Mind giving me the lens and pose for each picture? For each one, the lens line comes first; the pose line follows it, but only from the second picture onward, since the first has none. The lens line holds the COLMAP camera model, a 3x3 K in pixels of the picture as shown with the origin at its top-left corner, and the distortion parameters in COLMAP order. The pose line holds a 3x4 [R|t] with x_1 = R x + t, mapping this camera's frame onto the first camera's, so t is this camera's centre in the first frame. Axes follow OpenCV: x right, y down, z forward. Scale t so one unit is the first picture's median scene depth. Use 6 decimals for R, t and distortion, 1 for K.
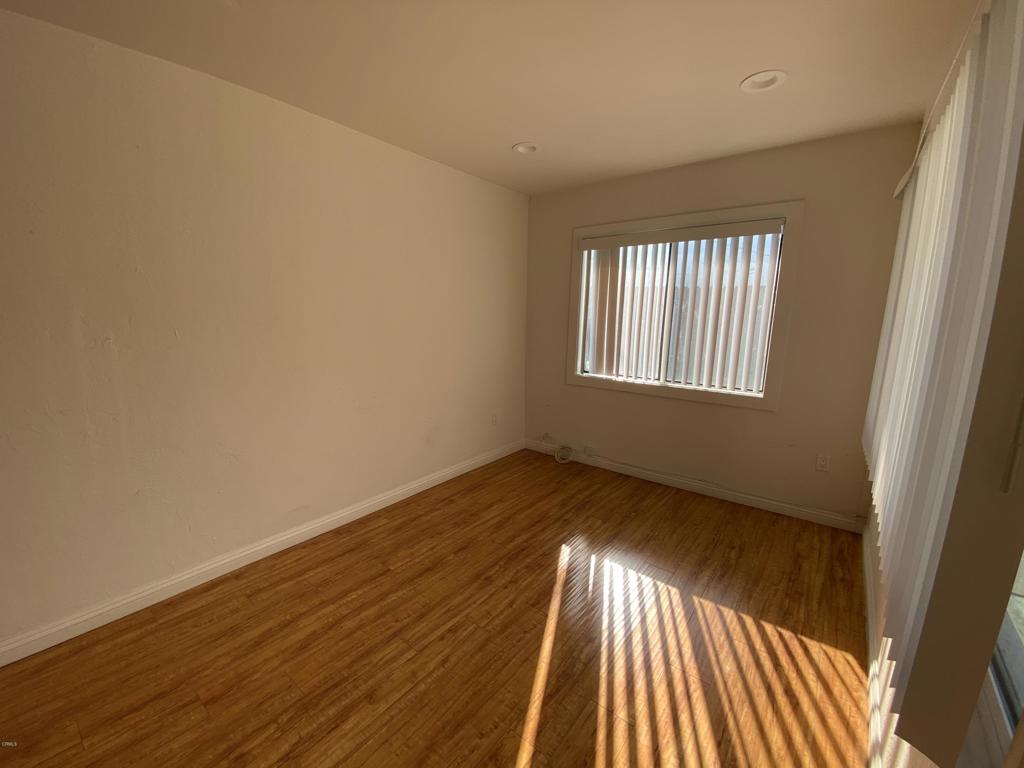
lens RADIAL K [[402.7, 0, 512.4], [0, 402.7, 395.7], [0, 0, 1]] dist [0.001154, -0.009710]
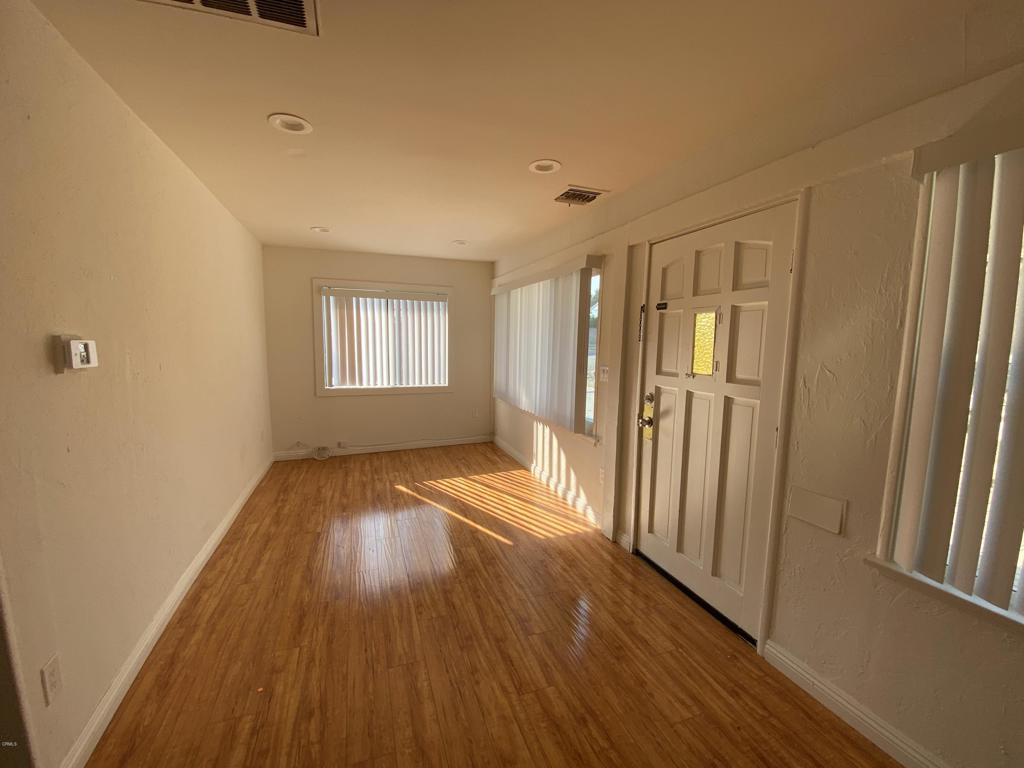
lens RADIAL K [[406.2, 0, 512.0], [0, 406.2, 384.0], [0, 0, 1]] dist [0.001141, -0.014983]
pose [[0.503418, -0.091460, 0.859189, -0.806150], [0.174017, 0.984739, 0.002864, 0.041997], [-0.846339, 0.148071, 0.511650, -0.221965]]
